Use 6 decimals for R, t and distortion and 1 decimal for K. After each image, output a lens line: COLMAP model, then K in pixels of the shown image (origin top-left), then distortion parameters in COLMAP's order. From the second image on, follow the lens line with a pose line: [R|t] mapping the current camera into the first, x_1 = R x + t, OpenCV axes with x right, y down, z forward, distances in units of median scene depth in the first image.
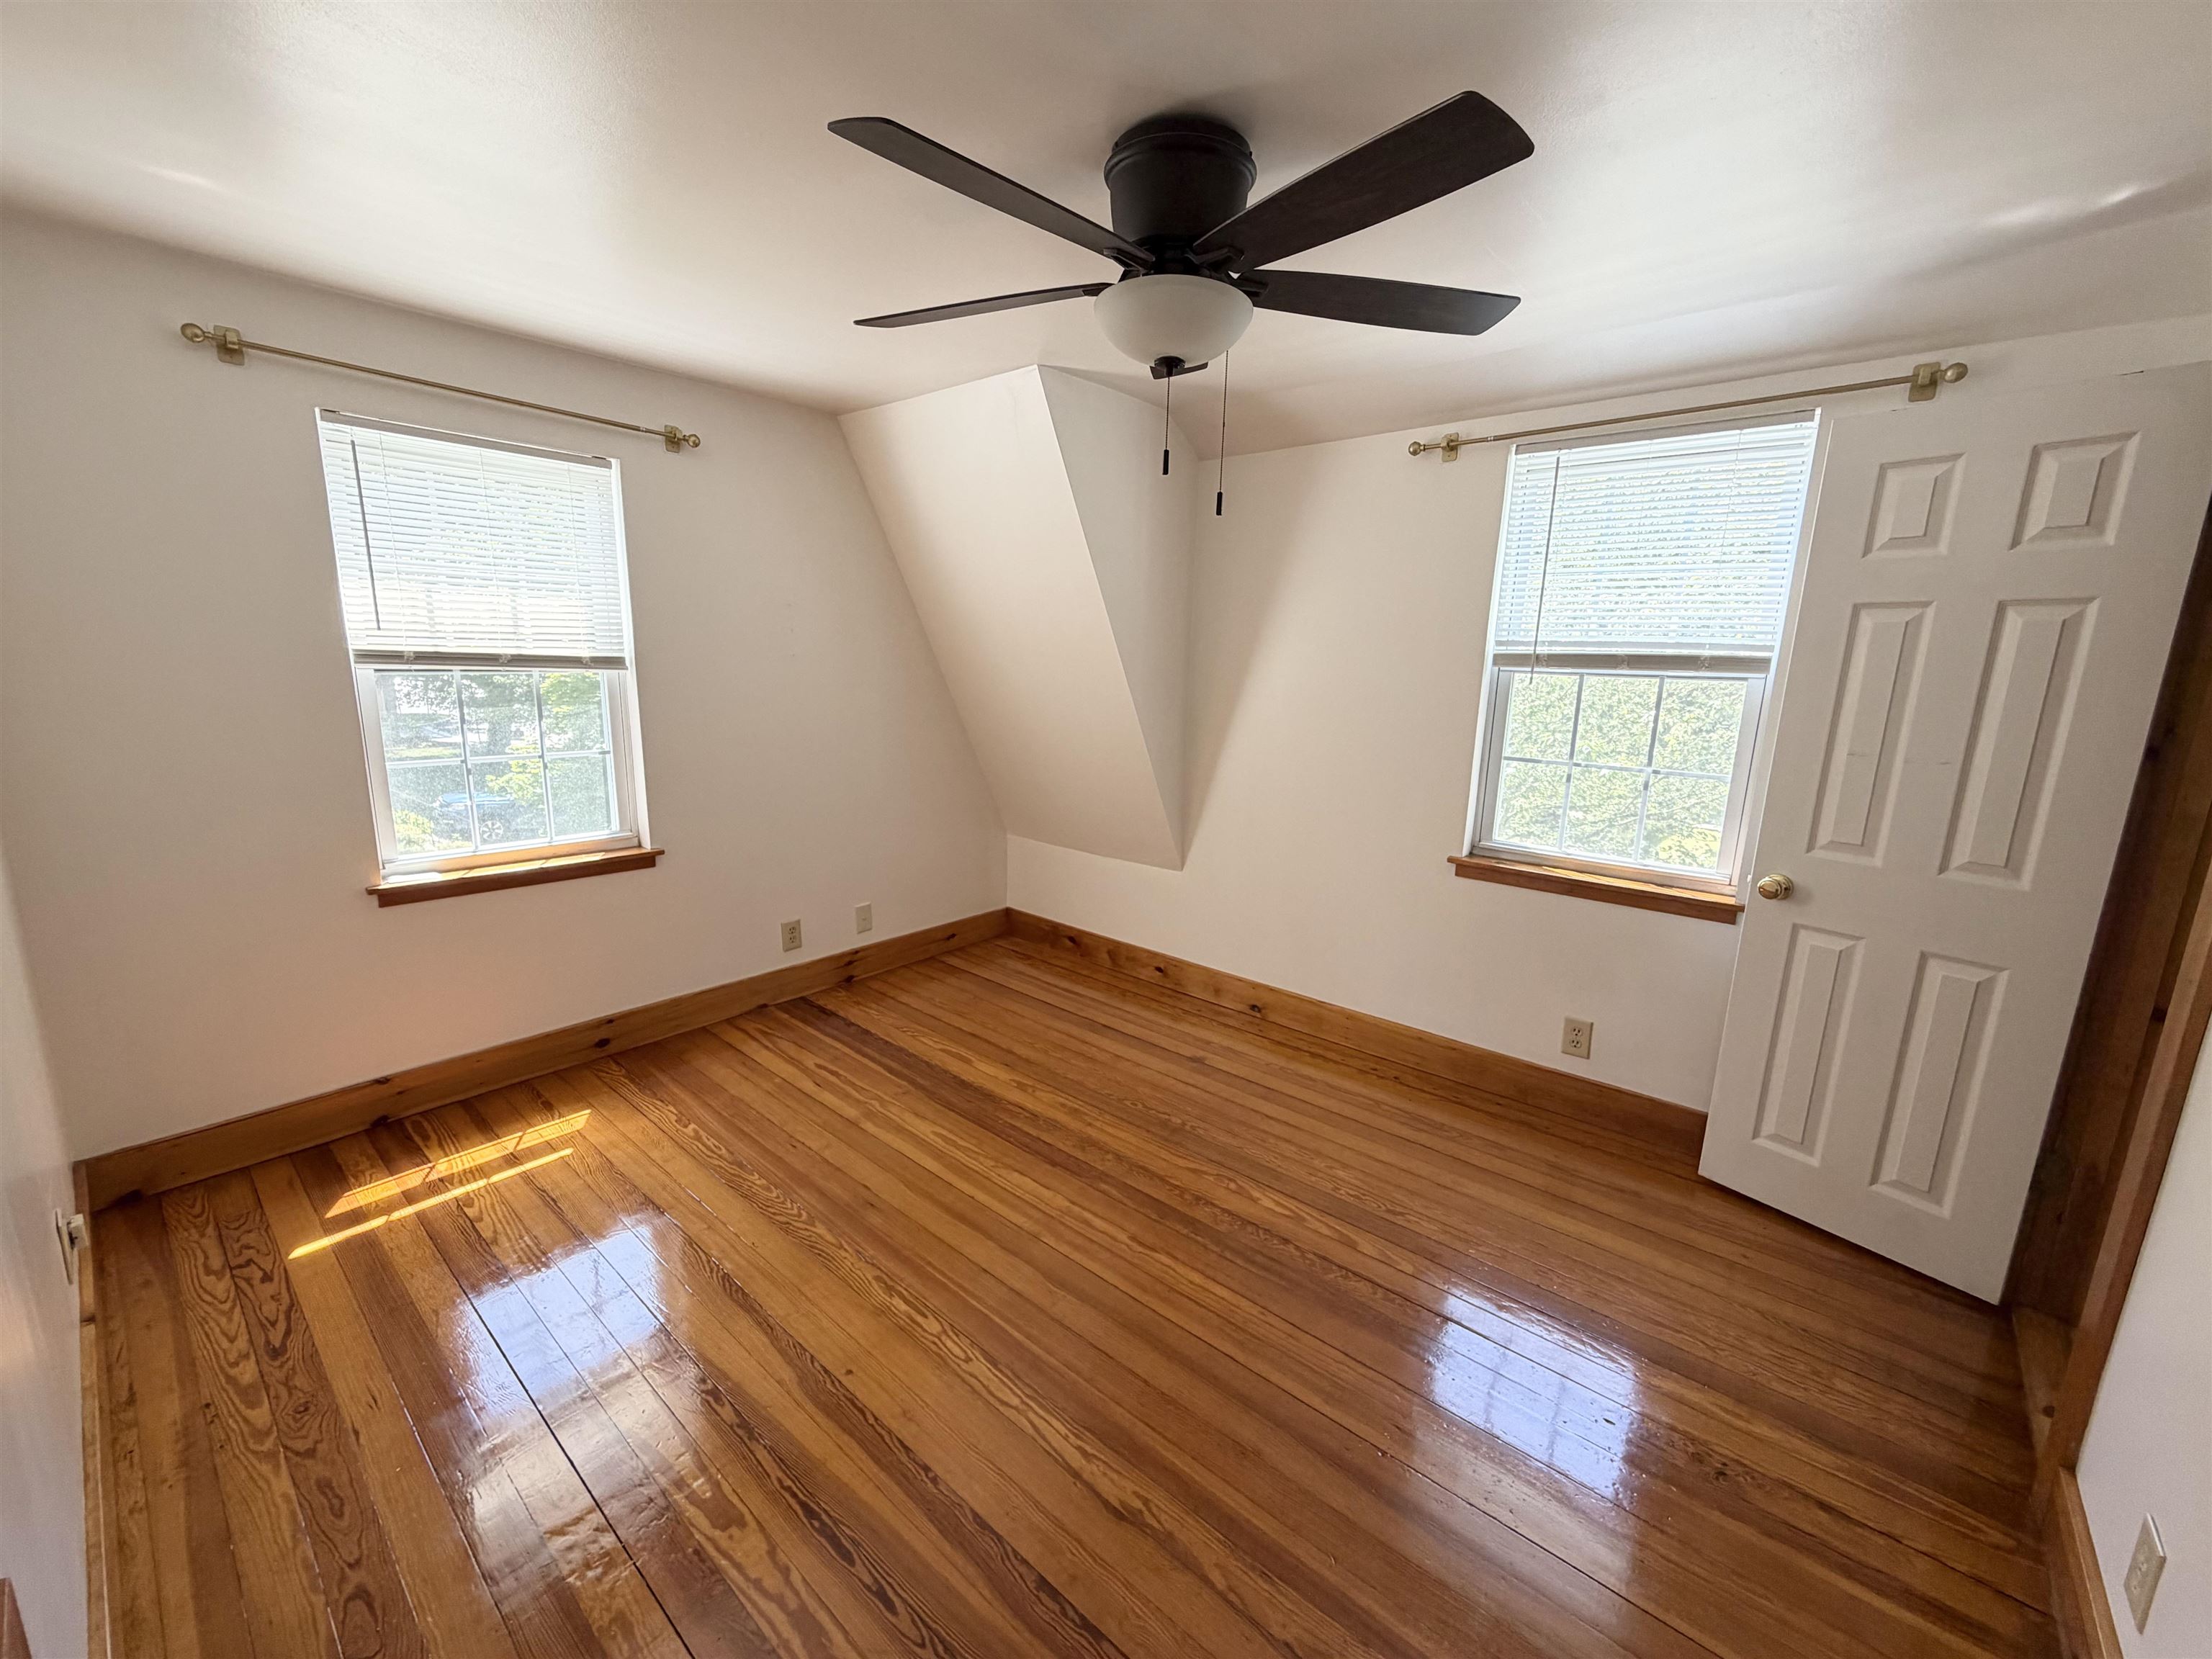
lens RADIAL K [[884.0, 0, 1098.5], [0, 884.0, 831.0], [0, 0, 1]] dist [-0.000634, 0.000247]
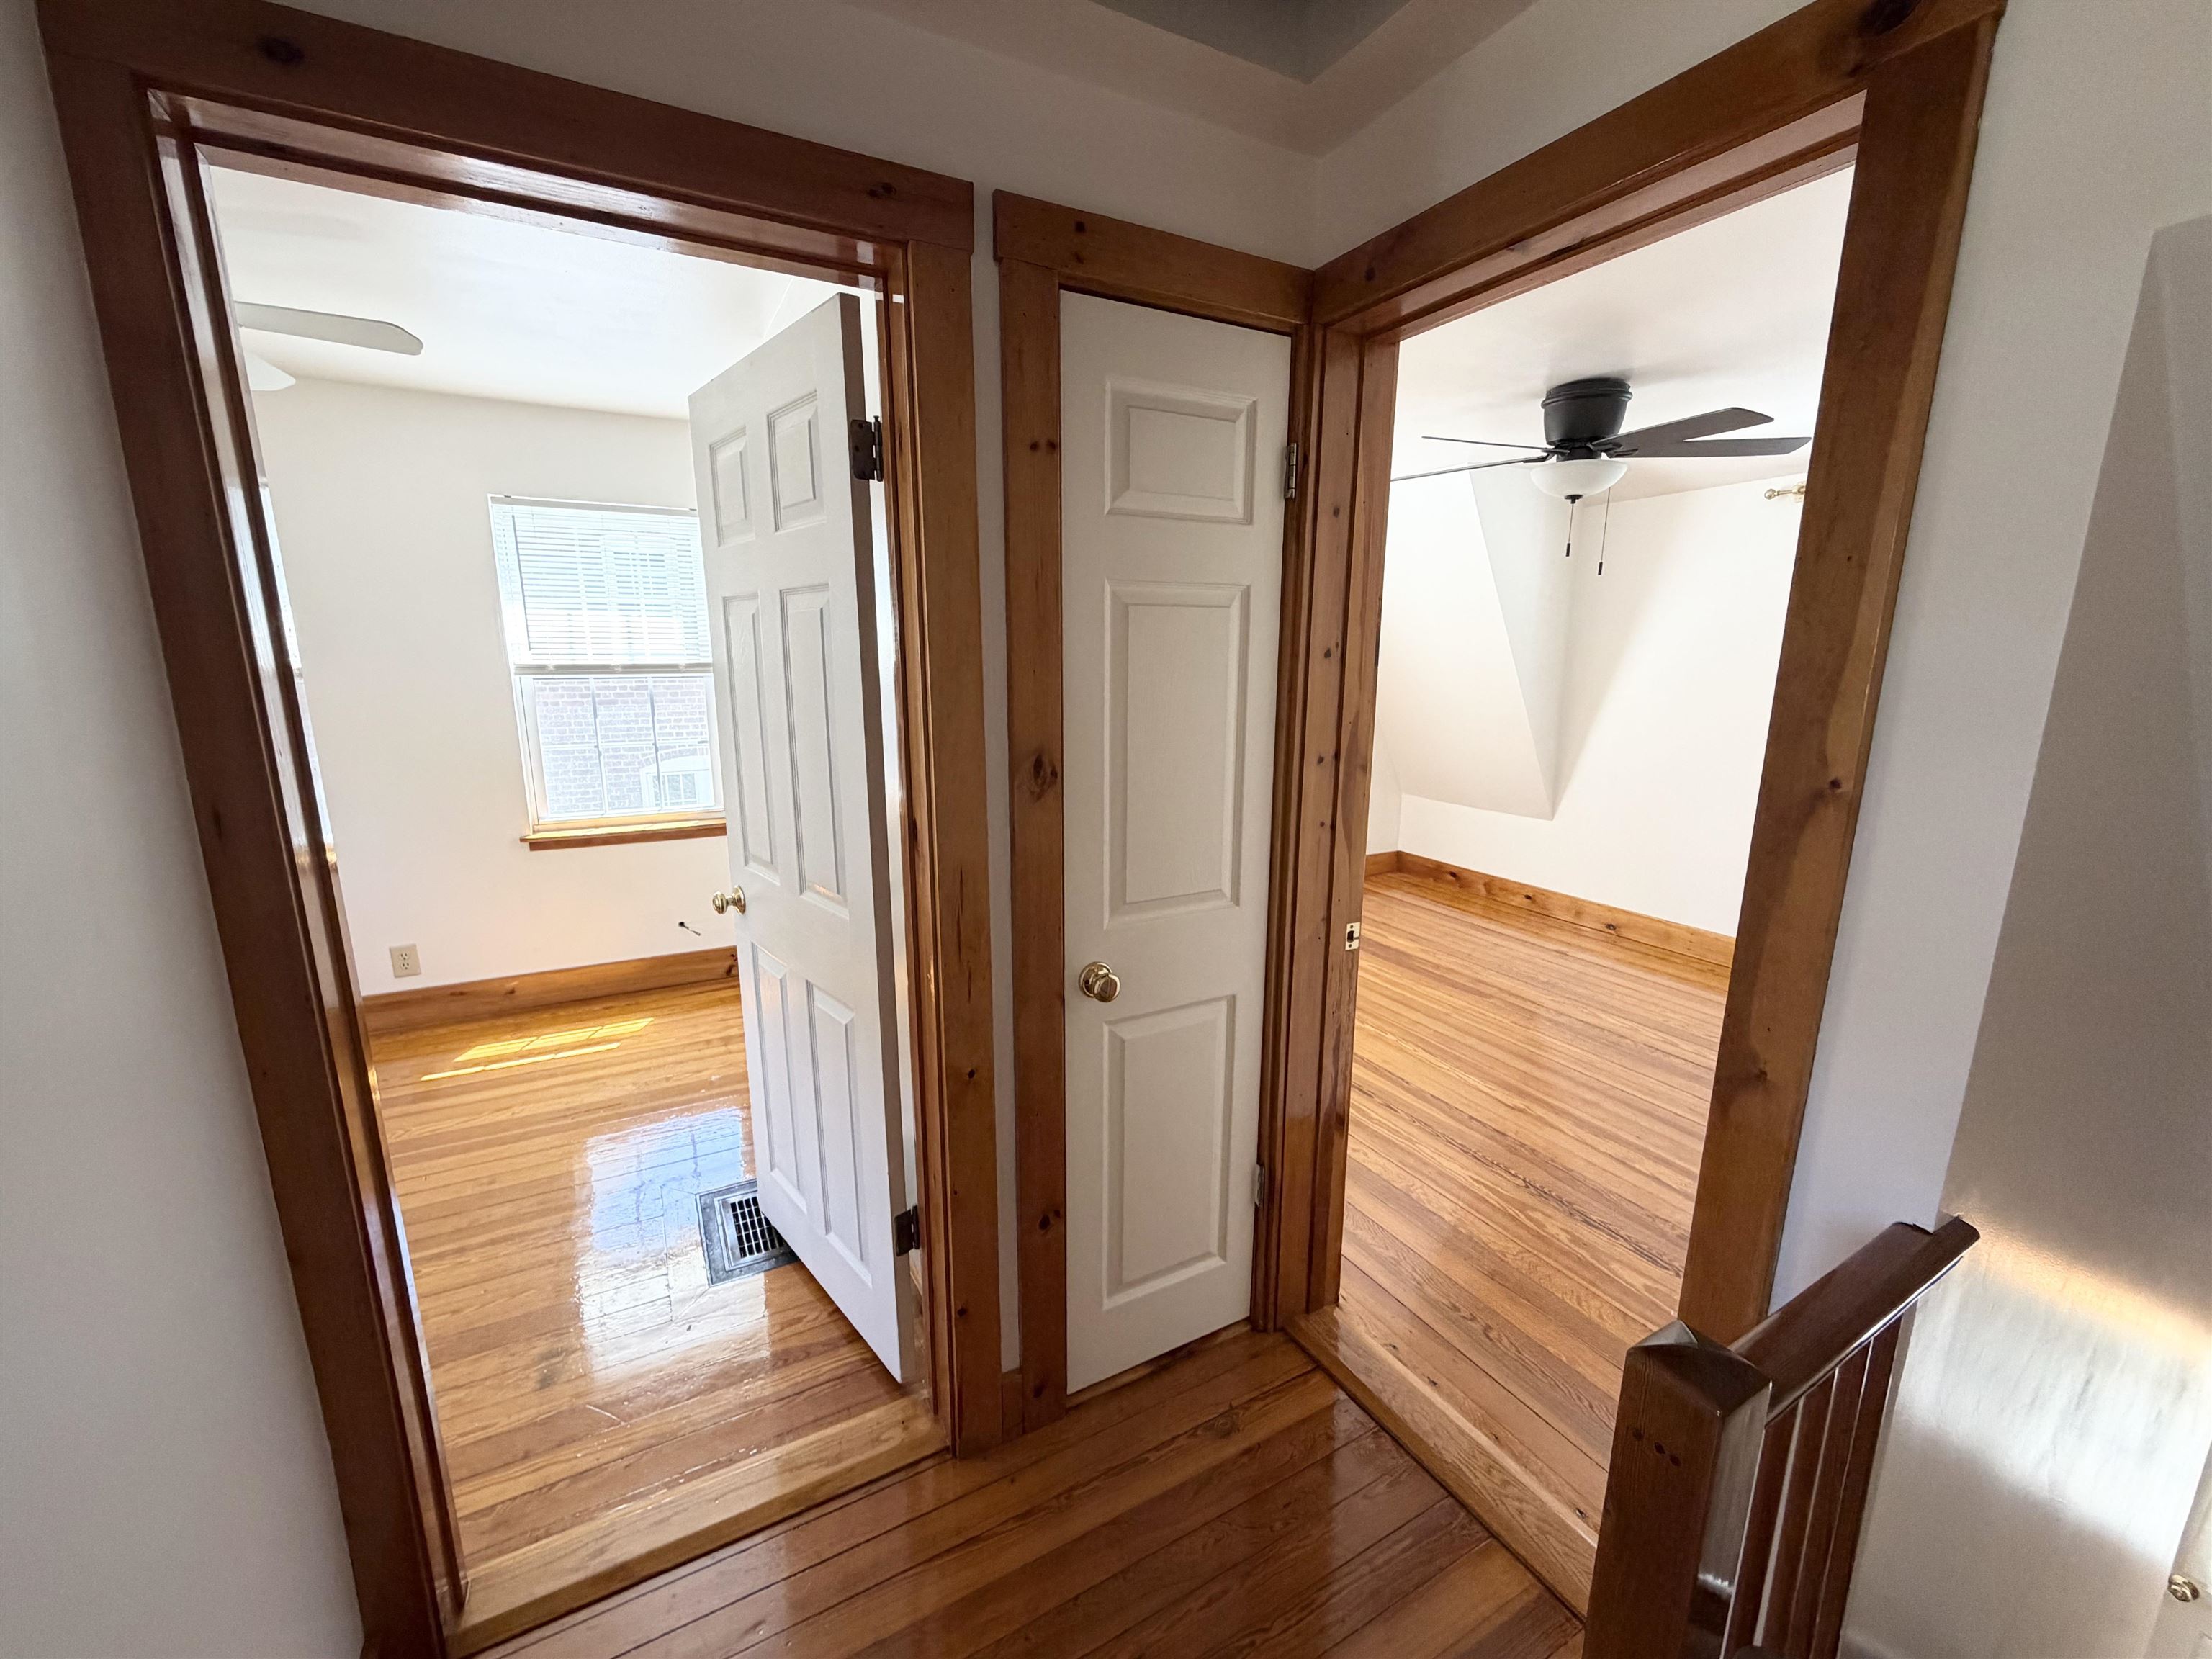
lens RADIAL K [[884.0, 0, 1098.5], [0, 884.0, 831.0], [0, 0, 1]] dist [-0.000634, 0.000247]
pose [[0.933518, 0.048648, -0.355216, -0.093821], [-0.049345, 0.998757, 0.007105, 0.121198], [0.355120, 0.010895, 0.934757, -0.643051]]
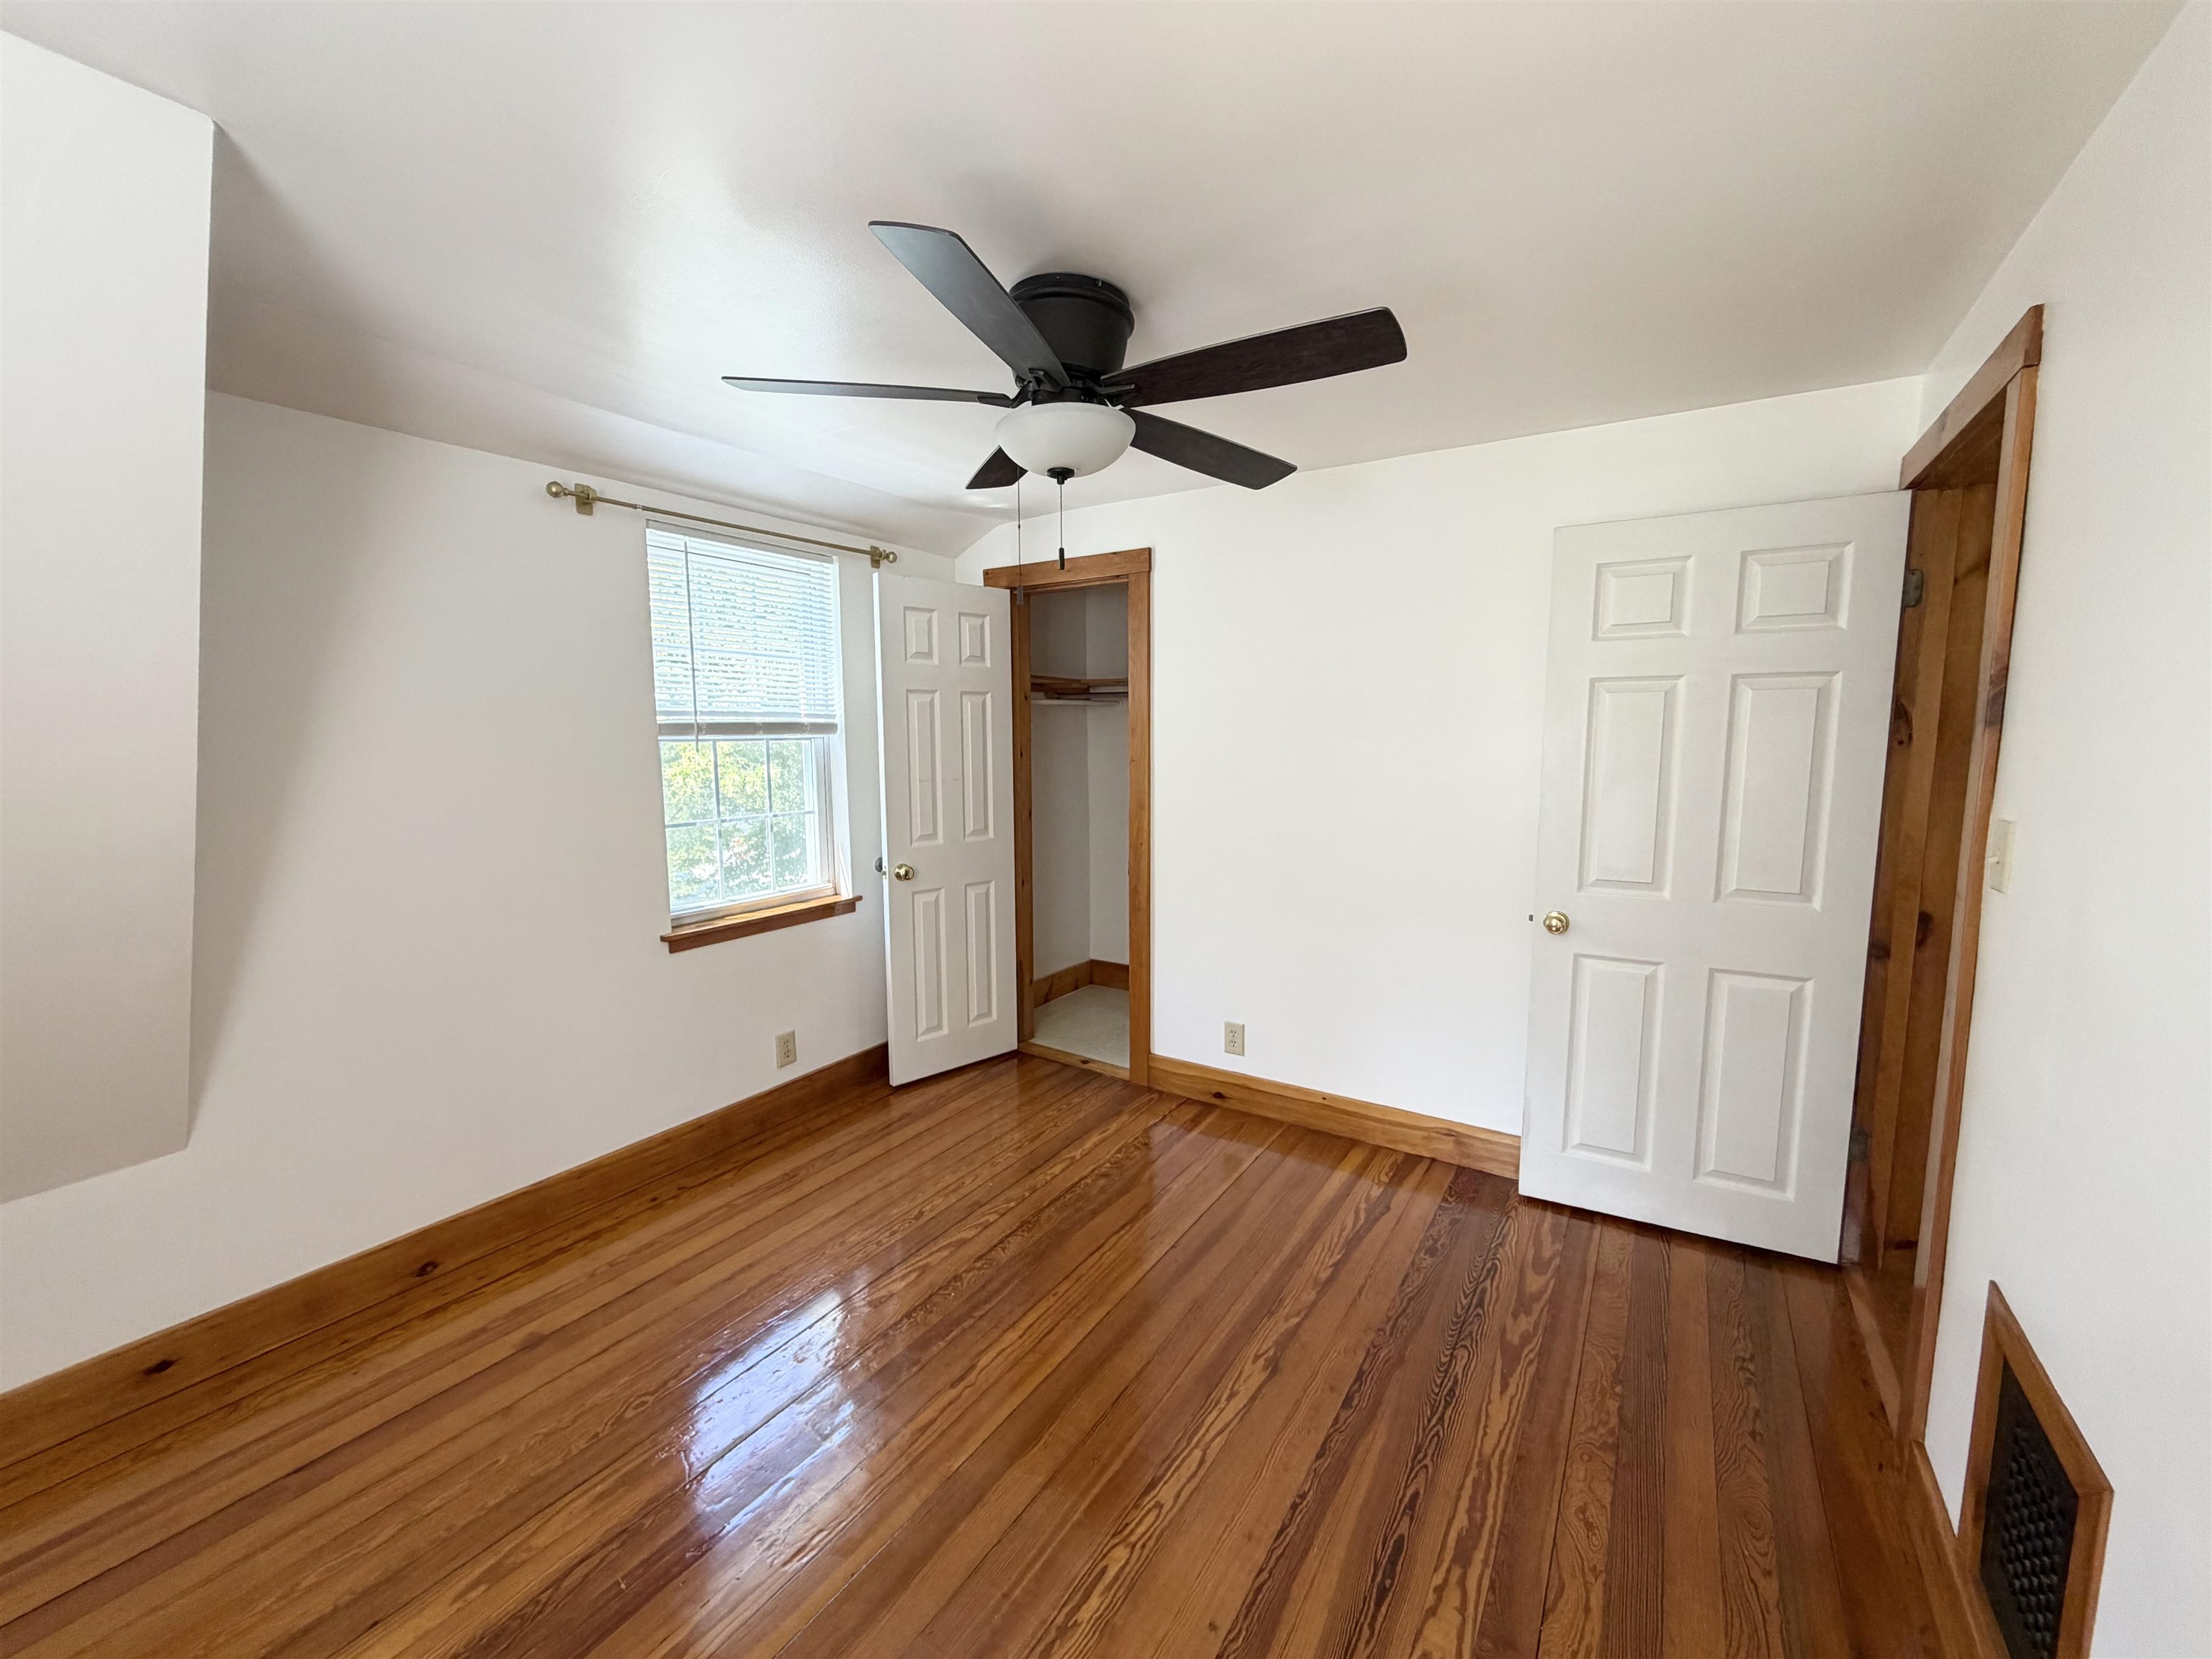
lens RADIAL K [[884.0, 0, 1098.5], [0, 884.0, 831.0], [0, 0, 1]] dist [-0.000634, 0.000247]
pose [[-0.136825, -0.136168, 0.981192, -0.657182], [0.198153, 0.966726, 0.161792, -0.159400], [-0.970574, 0.216564, -0.105290, 0.709474]]
